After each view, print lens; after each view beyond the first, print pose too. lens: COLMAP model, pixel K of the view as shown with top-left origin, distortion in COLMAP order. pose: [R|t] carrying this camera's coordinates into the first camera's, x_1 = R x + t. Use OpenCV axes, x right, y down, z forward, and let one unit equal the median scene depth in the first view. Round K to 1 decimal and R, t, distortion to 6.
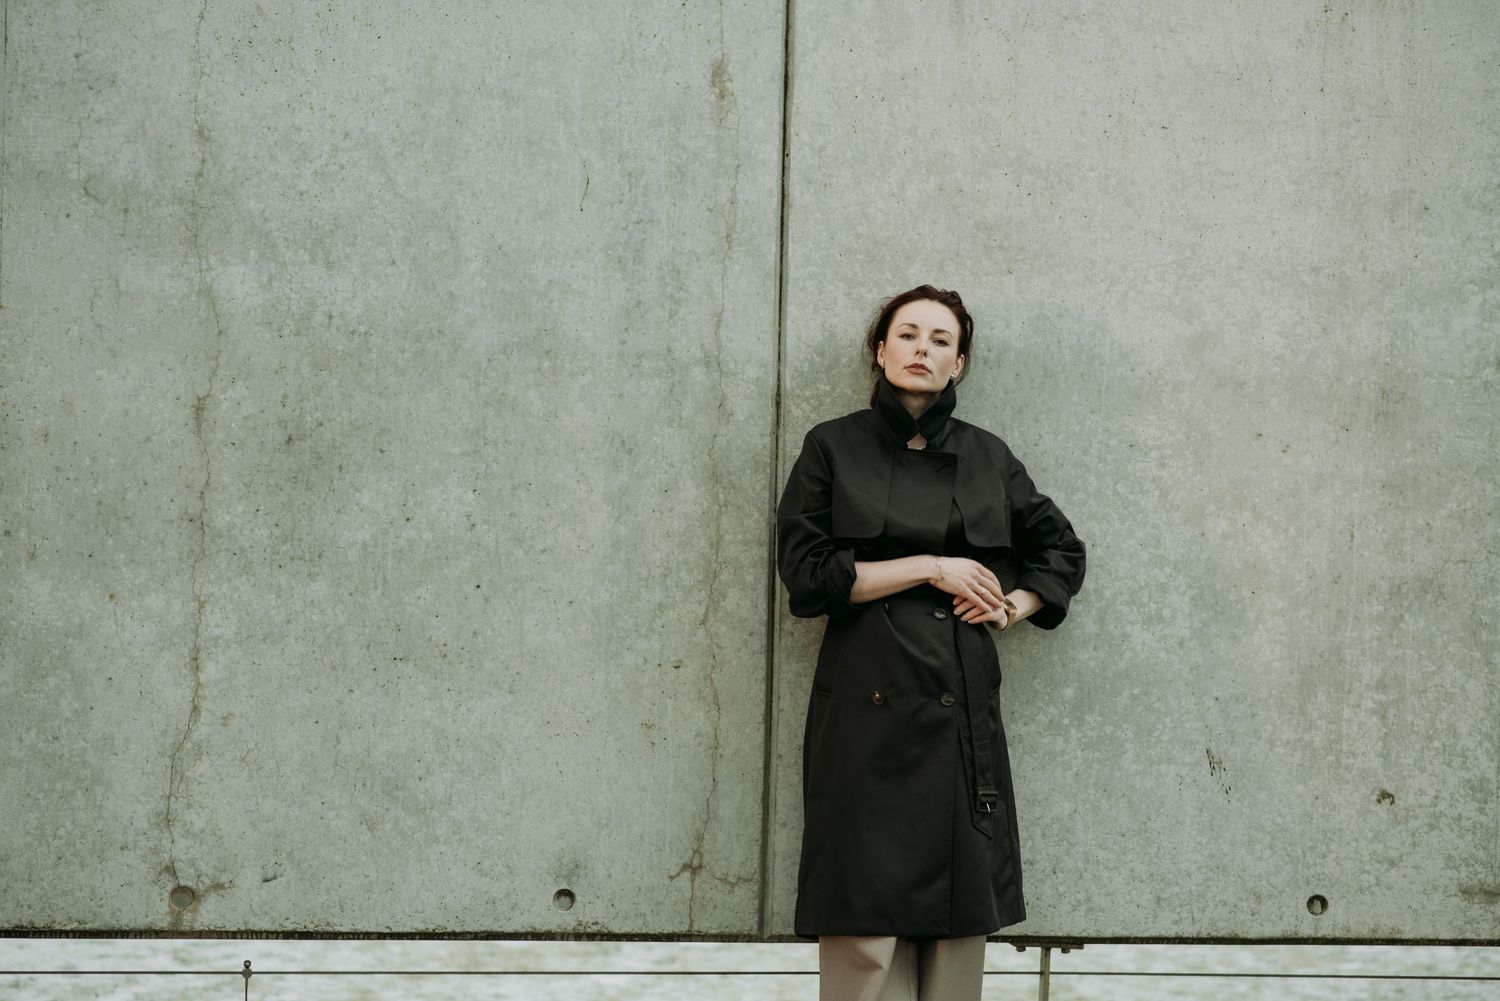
lens RADIAL K [[3610.9, 0, 753.9], [0, 3610.9, 497.7], [0, 0, 1]] dist [0.067189, 0.000000]
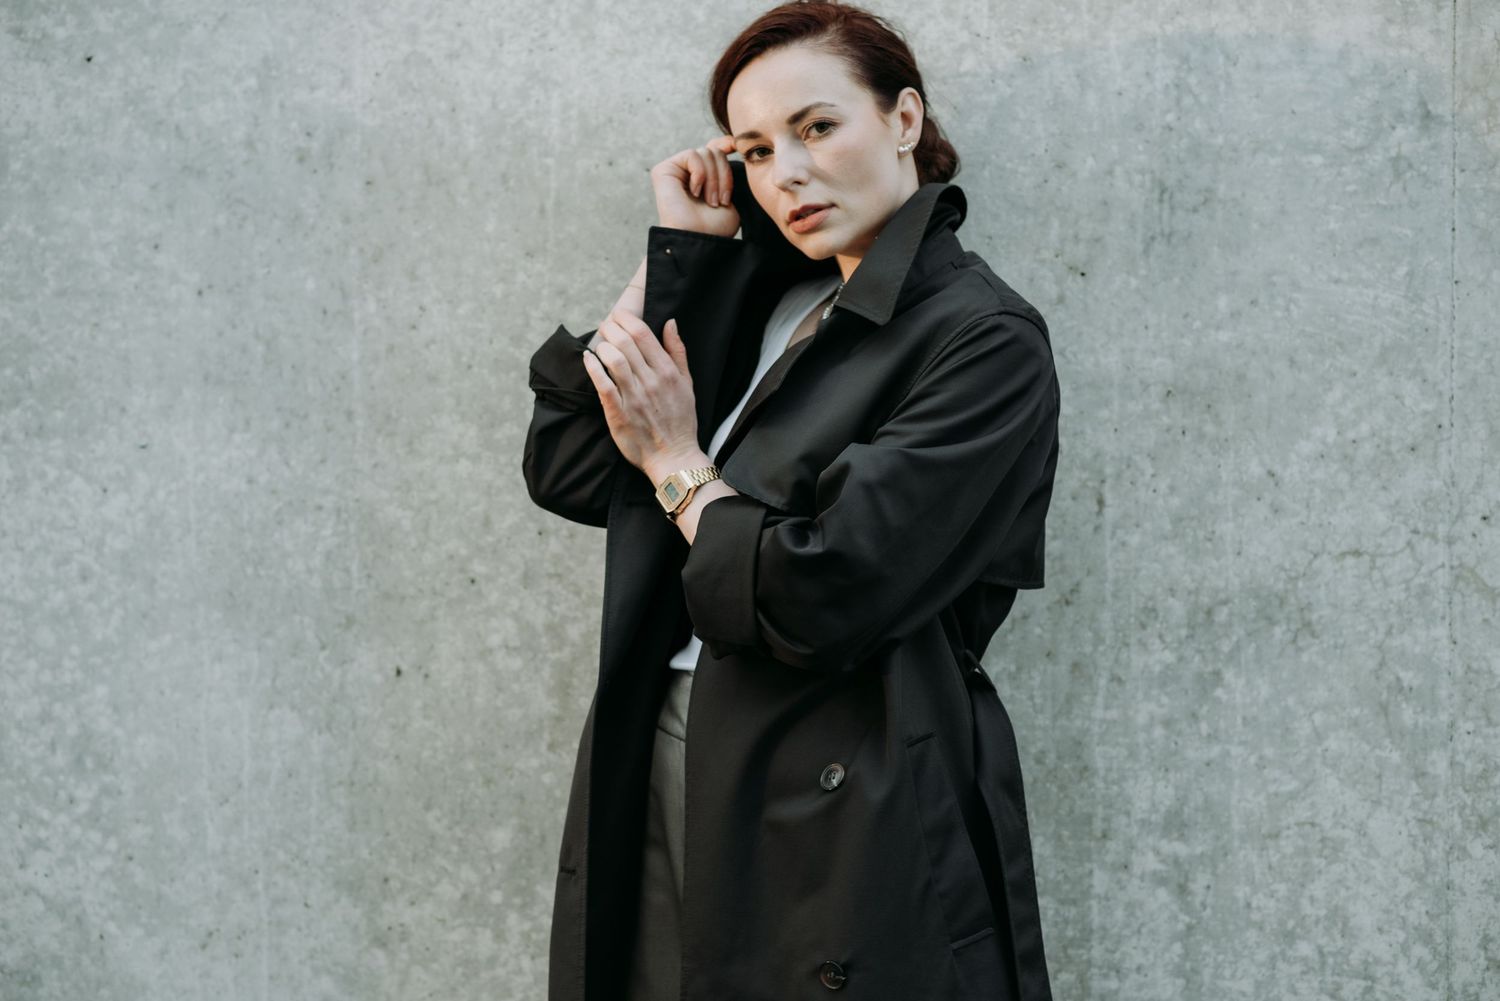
lens RADIAL K [[3610.9, 0, 750.5], [0, 3610.9, 507.3], [0, 0, 1]] dist [0.067189, 0.000000]
pose [[0.955488, -0.014900, -0.294654, 0.261569], [0.025050, 0.999215, 0.030703, -0.004216], [0.293965, -0.036718, 0.955111, 0.548731]]
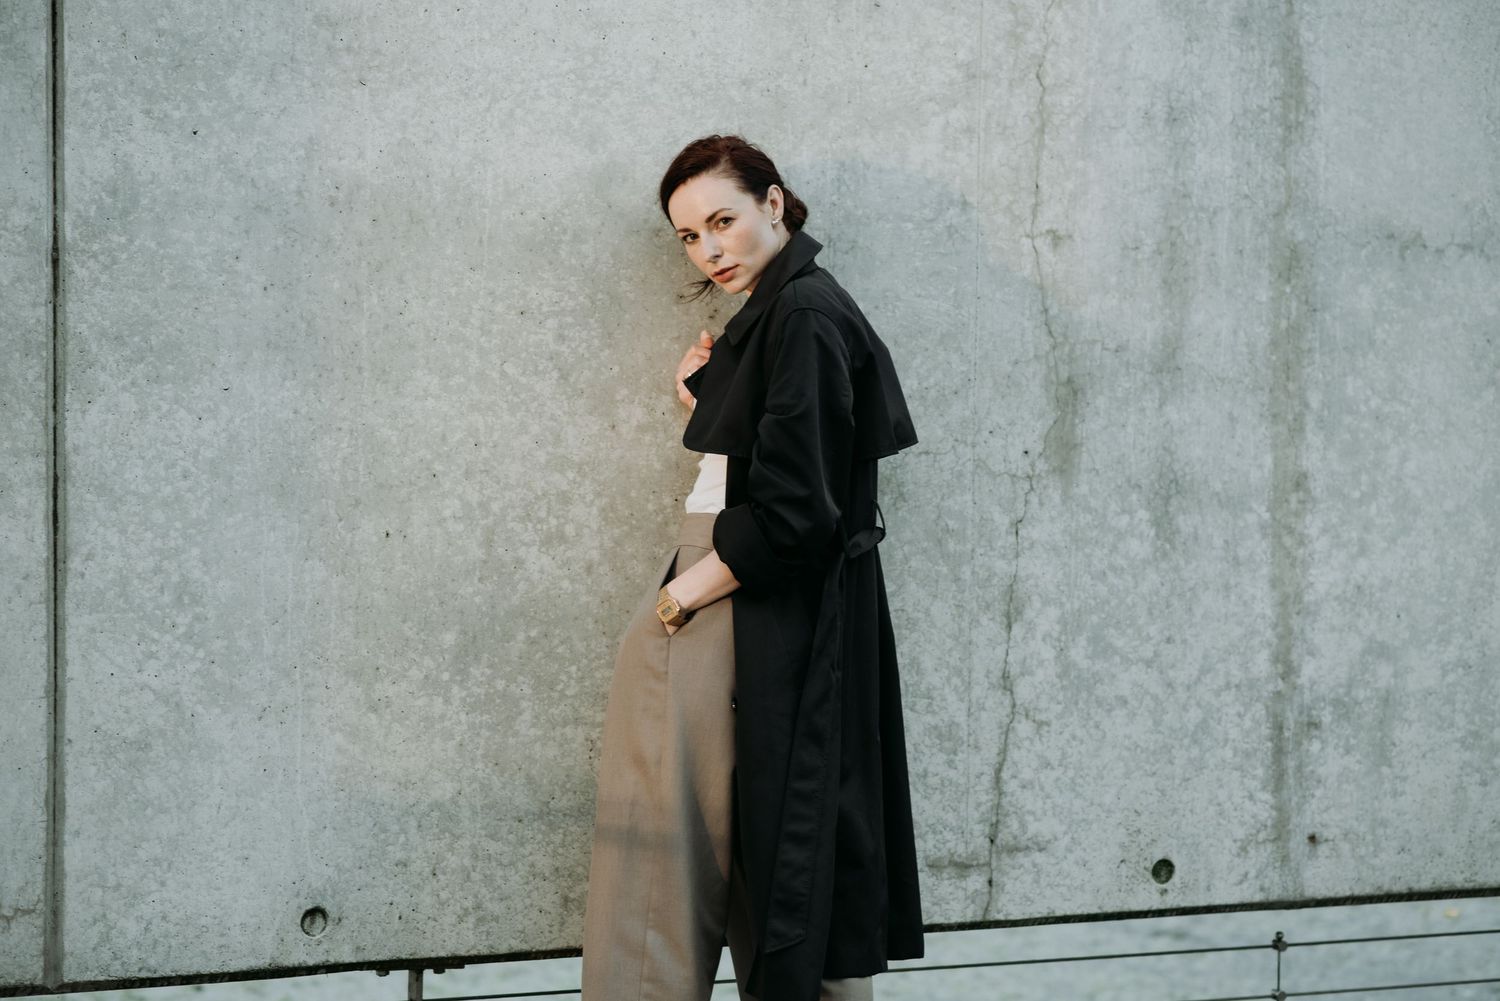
lens RADIAL K [[3610.9, 0, 755.0], [0, 3610.9, 501.3], [0, 0, 1]] dist [0.067189, 0.000000]
pose [[0.962484, -0.027619, 0.269930, -0.055242], [0.016374, 0.998905, 0.043821, -0.007226], [-0.270845, -0.037757, 0.961882, 0.250923]]
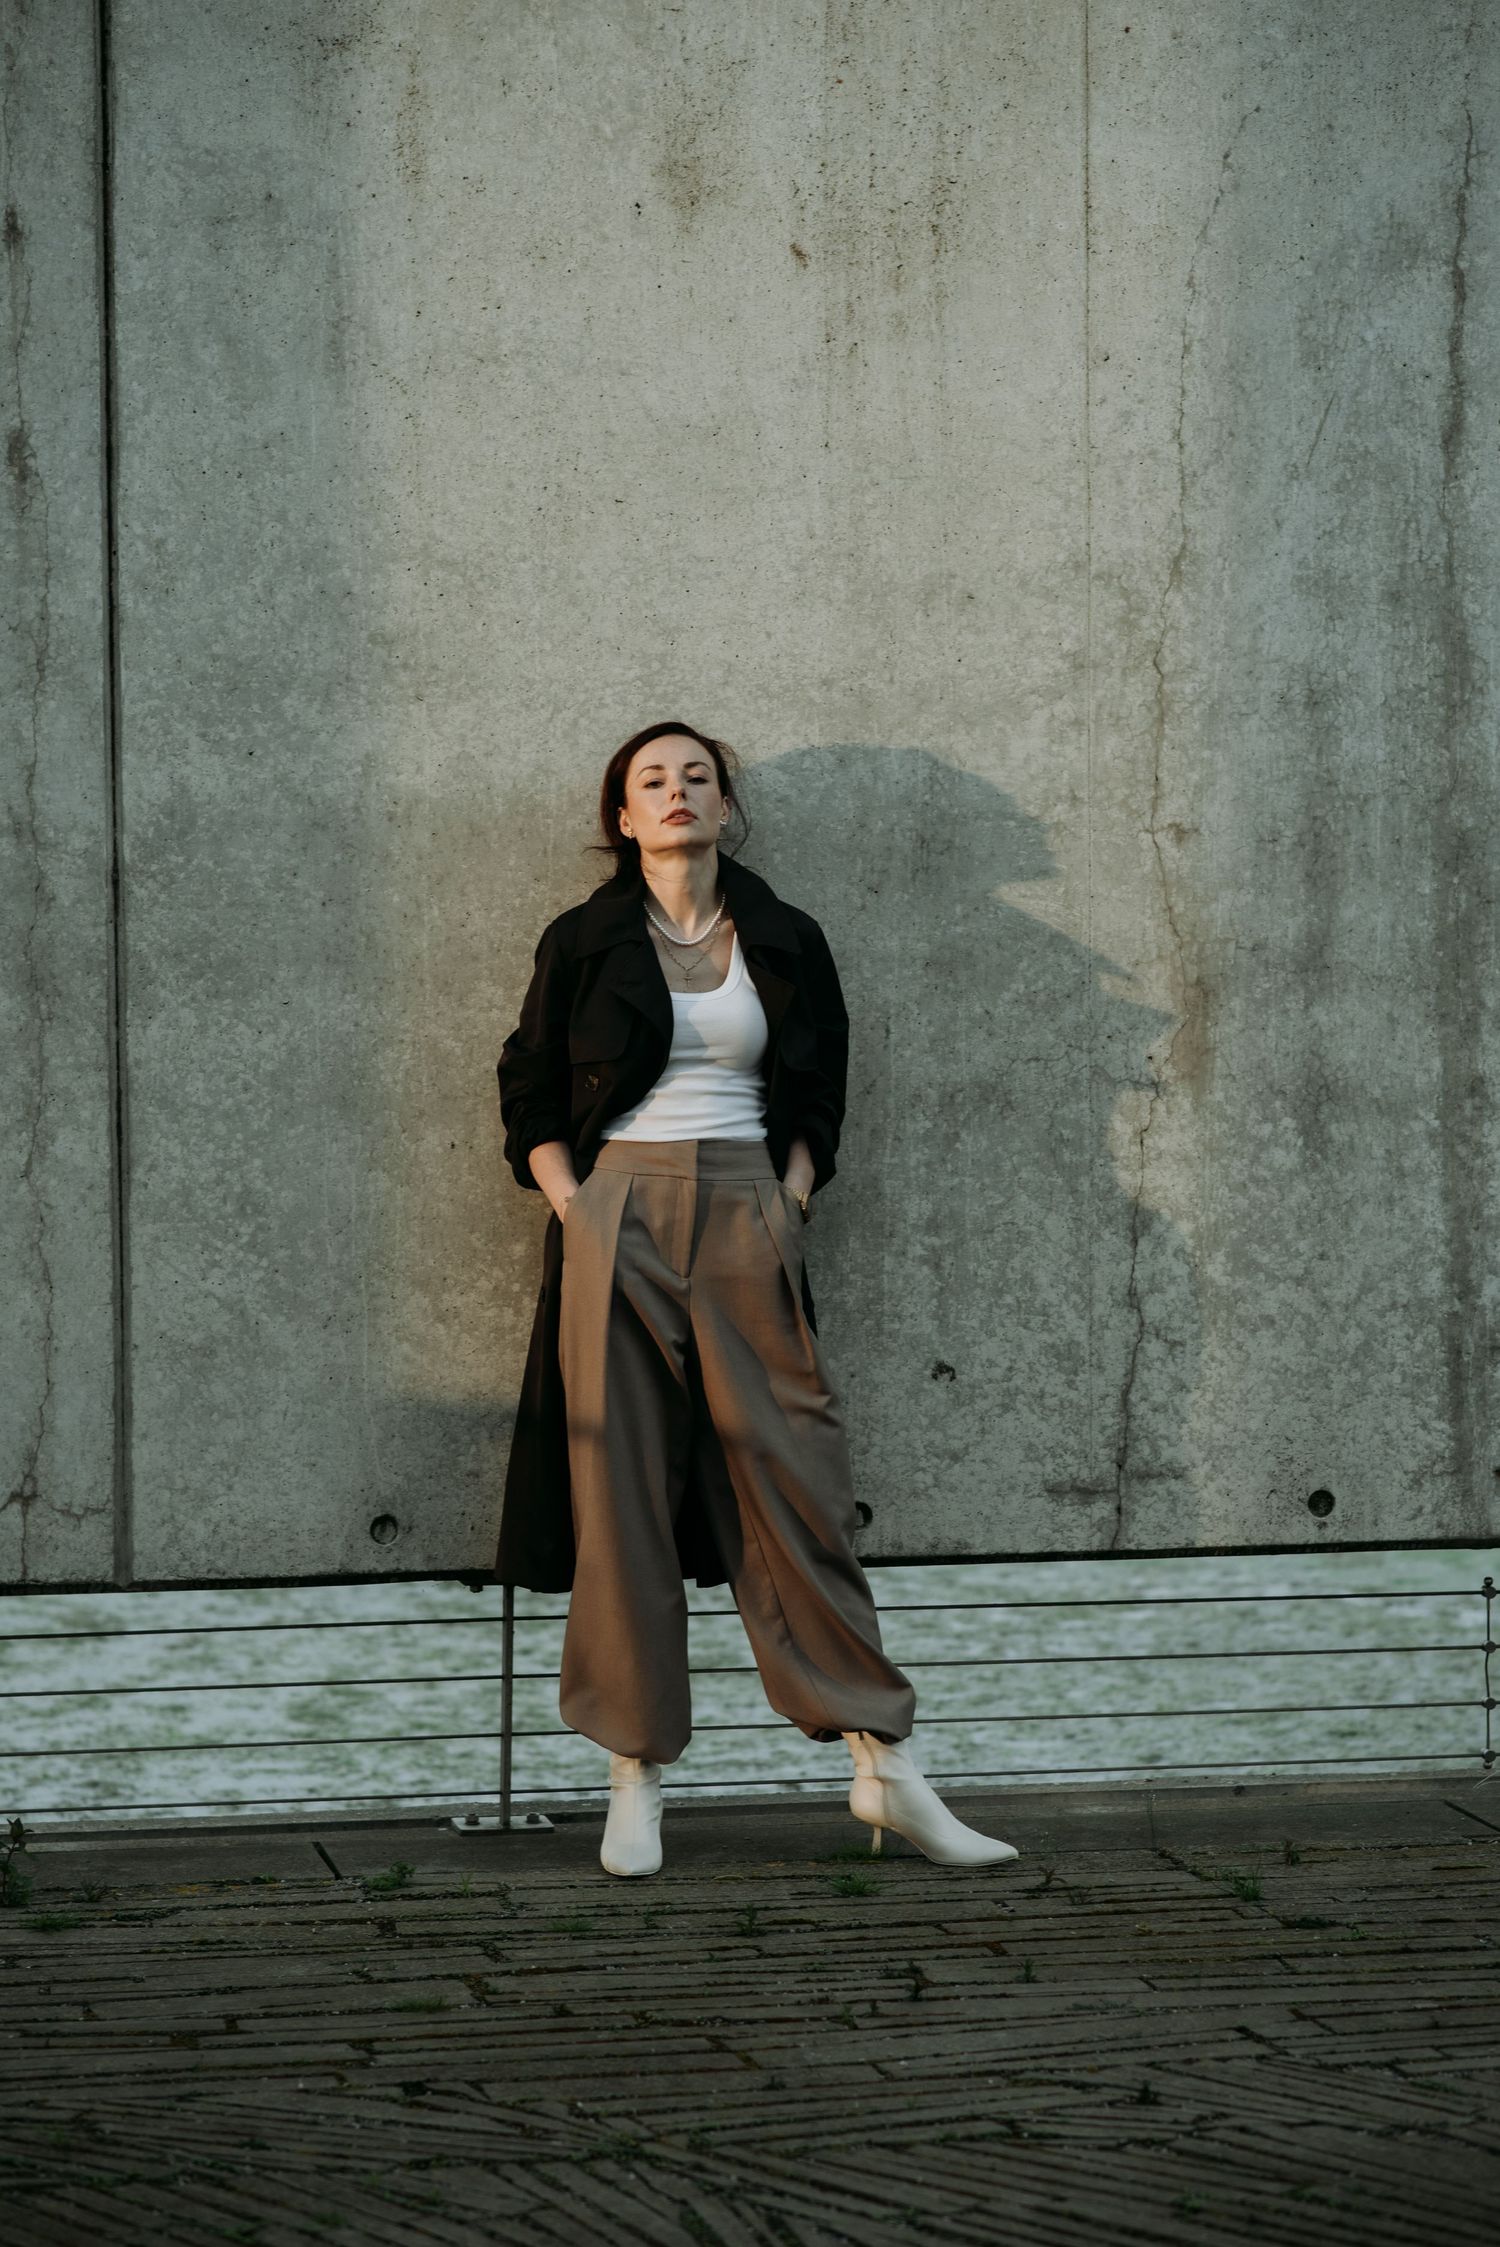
lens RADIAL K [[5409.1, 0, 747.7], [0, 5409.1, 1132.5], [0, 0, 1]] dist [0.067189, 0.000000]
pose [[0.998547, -0.034632, 0.041295, 0.088987], [0.033463, 0.999029, 0.028651, -0.001699], [-0.042248, -0.027227, 0.998736, -0.138572]]
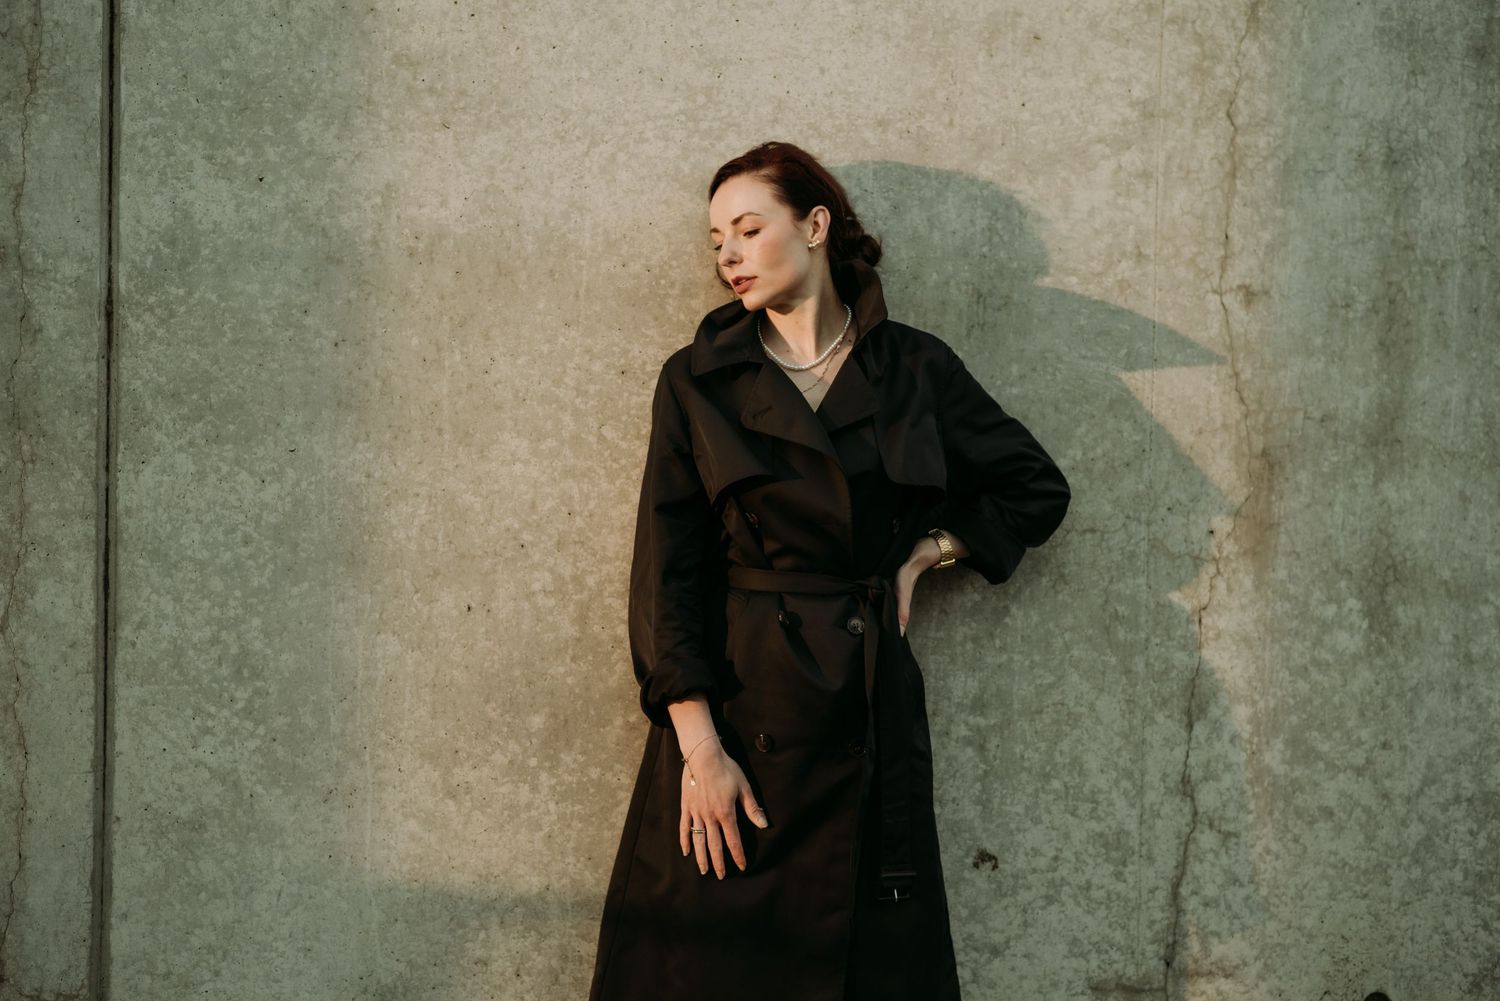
lens RADIAL K [[3610.9, 0, 739.0], [0, 3610.9, 497.4], [0, 0, 1]] dist [0.067189, 0.000000]
pose [[0.998697, -0.007661, 0.050452, 0.091161], [0.006701, 0.999793, 0.019186, -0.003275], [-0.050588, -0.018823, 0.998542, 0.291278]]
